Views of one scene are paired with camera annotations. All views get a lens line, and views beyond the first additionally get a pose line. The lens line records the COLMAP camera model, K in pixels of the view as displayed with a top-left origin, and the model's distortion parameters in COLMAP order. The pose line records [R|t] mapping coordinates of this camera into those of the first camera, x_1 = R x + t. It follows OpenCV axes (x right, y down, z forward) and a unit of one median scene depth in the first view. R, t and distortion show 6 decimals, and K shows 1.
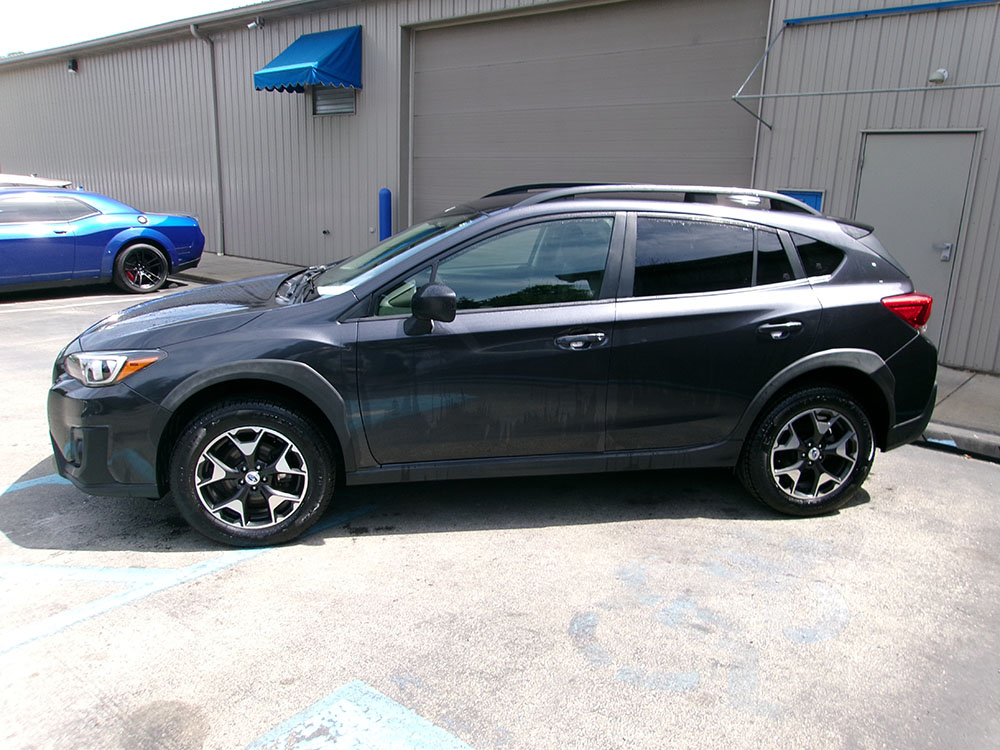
lens RADIAL K [[771.6, 0, 506.9], [0, 771.6, 375.4], [0, 0, 1]] dist [-0.018024, 0.020696]
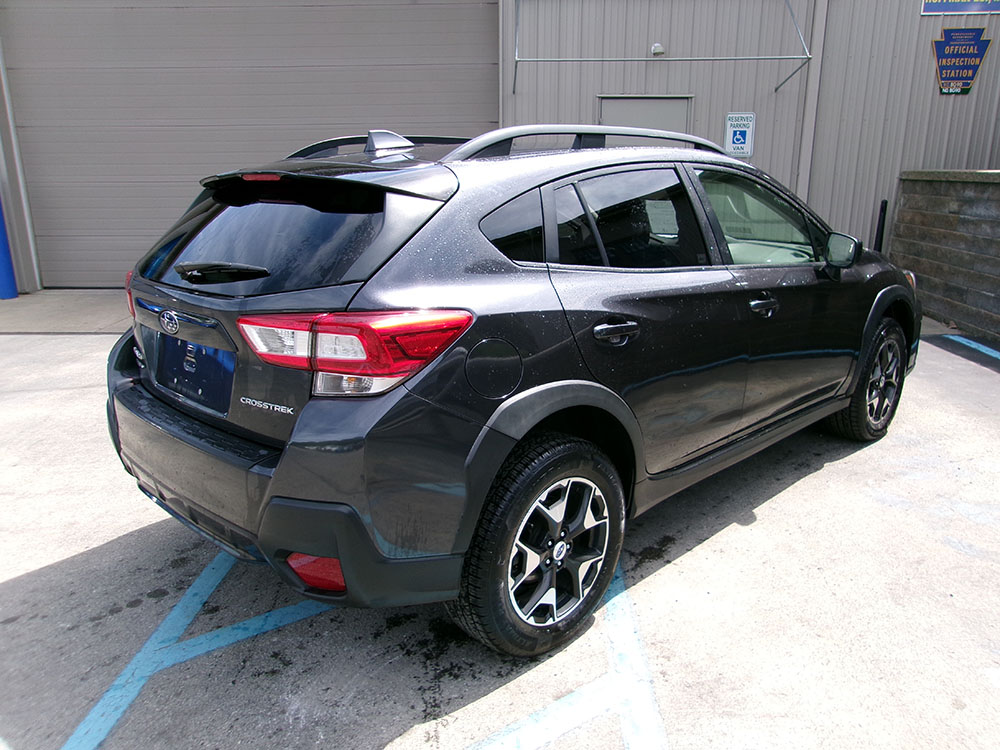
lens RADIAL K [[771.6, 0, 501.2], [0, 771.6, 373.3], [0, 0, 1]] dist [-0.018024, 0.020696]
pose [[0.781822, -0.194965, 0.592236, -0.835886], [0.177832, 0.980127, 0.087900, -0.101199], [-0.597604, 0.036596, 0.800956, 0.443095]]
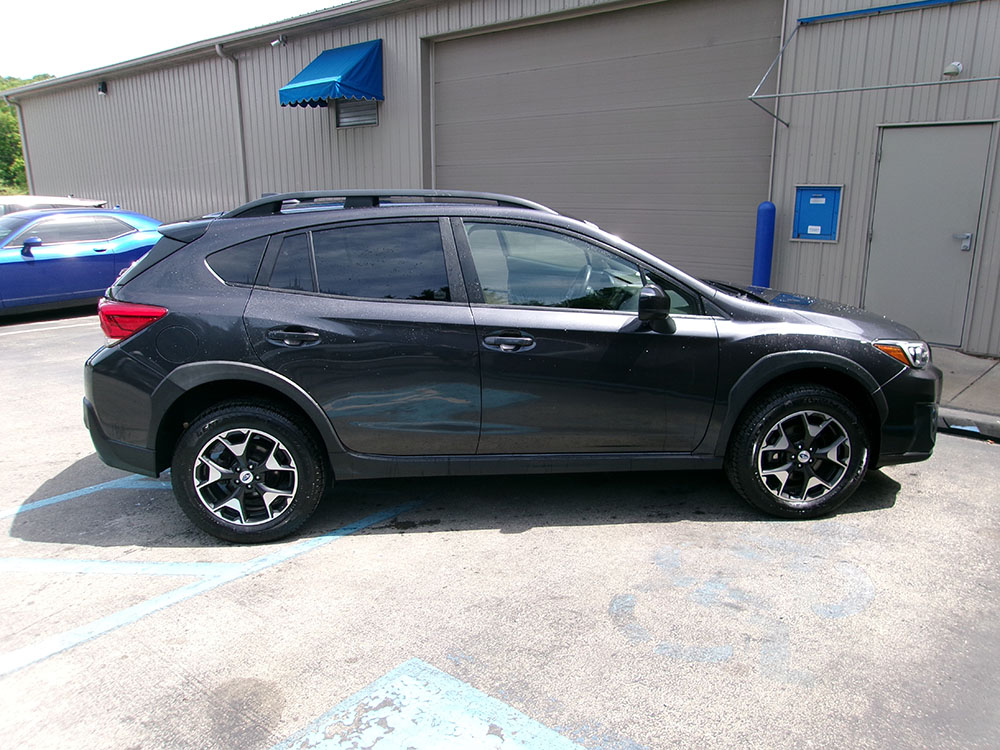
lens RADIAL K [[771.6, 0, 506.0], [0, 771.6, 373.3], [0, 0, 1]] dist [-0.018024, 0.020696]
pose [[0.999131, -0.028029, -0.030845, -0.016496], [0.027858, 0.999594, -0.005974, 0.003673], [0.031000, 0.005110, 0.999506, -0.061987]]
